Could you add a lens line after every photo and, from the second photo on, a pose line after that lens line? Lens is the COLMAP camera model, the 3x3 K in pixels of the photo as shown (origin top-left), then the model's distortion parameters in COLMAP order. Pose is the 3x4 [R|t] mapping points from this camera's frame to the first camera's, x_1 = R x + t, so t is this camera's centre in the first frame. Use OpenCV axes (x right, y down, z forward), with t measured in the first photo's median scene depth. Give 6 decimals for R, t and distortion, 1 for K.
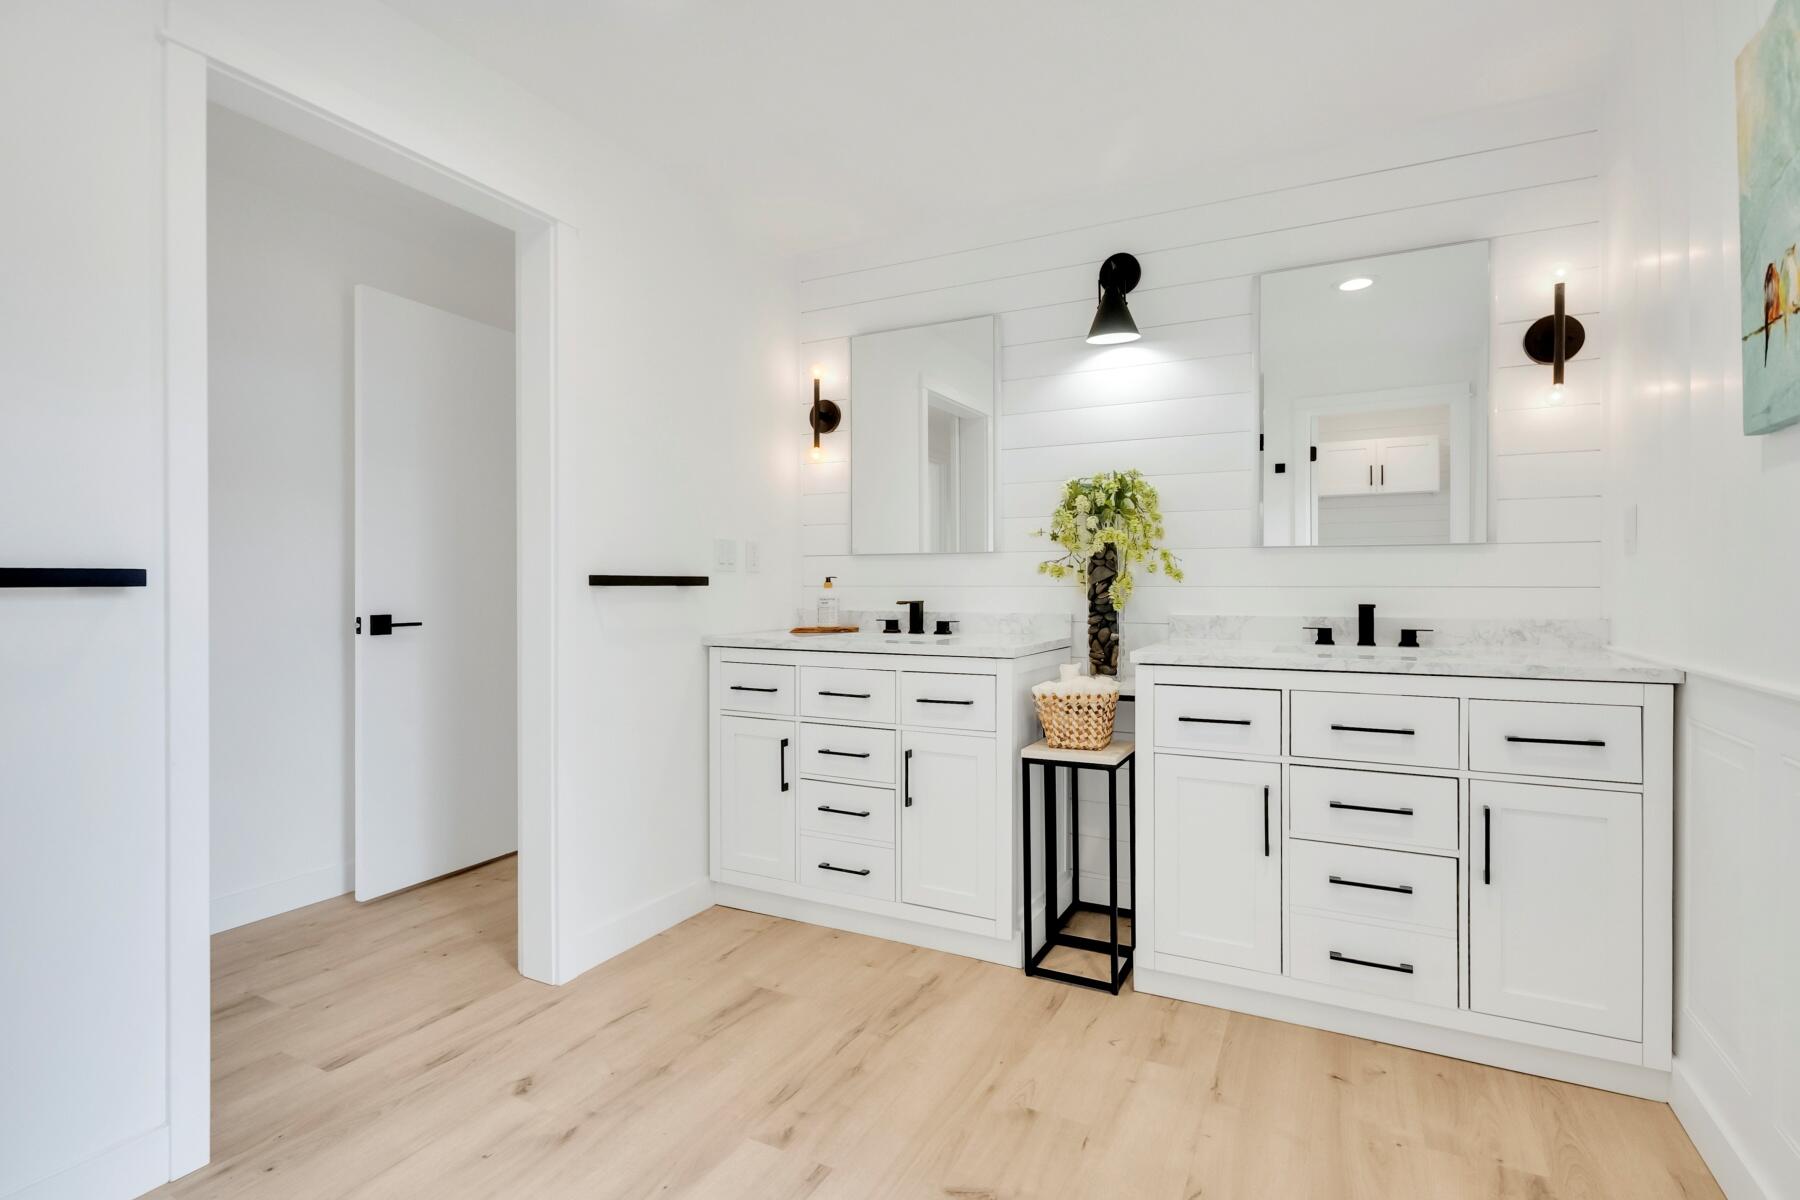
lens RADIAL K [[868.0, 0, 898.4], [0, 868.0, 596.2], [0, 0, 1]] dist [-0.000686, -0.000228]
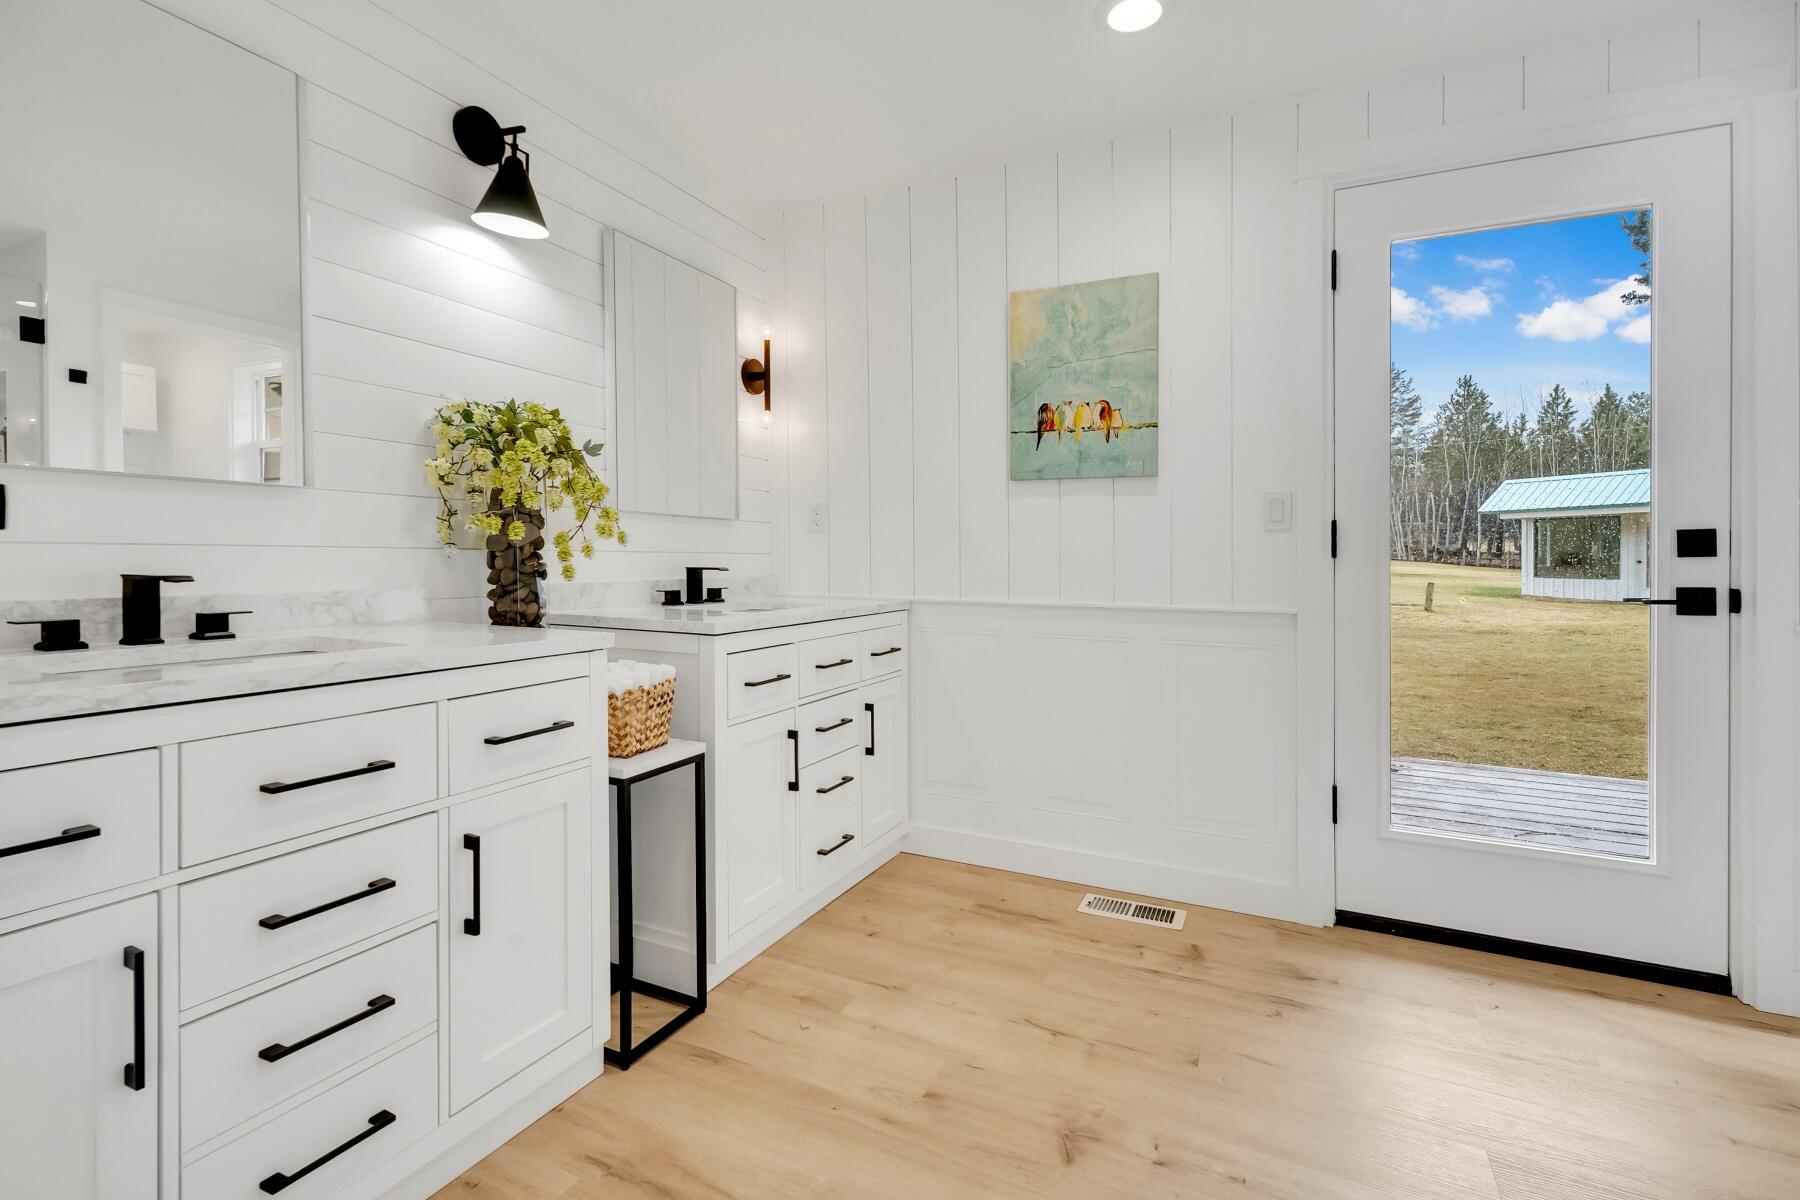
lens RADIAL K [[825.7, 0, 889.0], [0, 825.7, 561.4], [0, 0, 1]] dist [0.003595, -0.000660]
pose [[-0.019821, -0.004596, 0.999793, -0.595652], [0.001857, 0.999988, 0.004634, -0.003576], [-0.999802, 0.001949, -0.019812, 0.827308]]
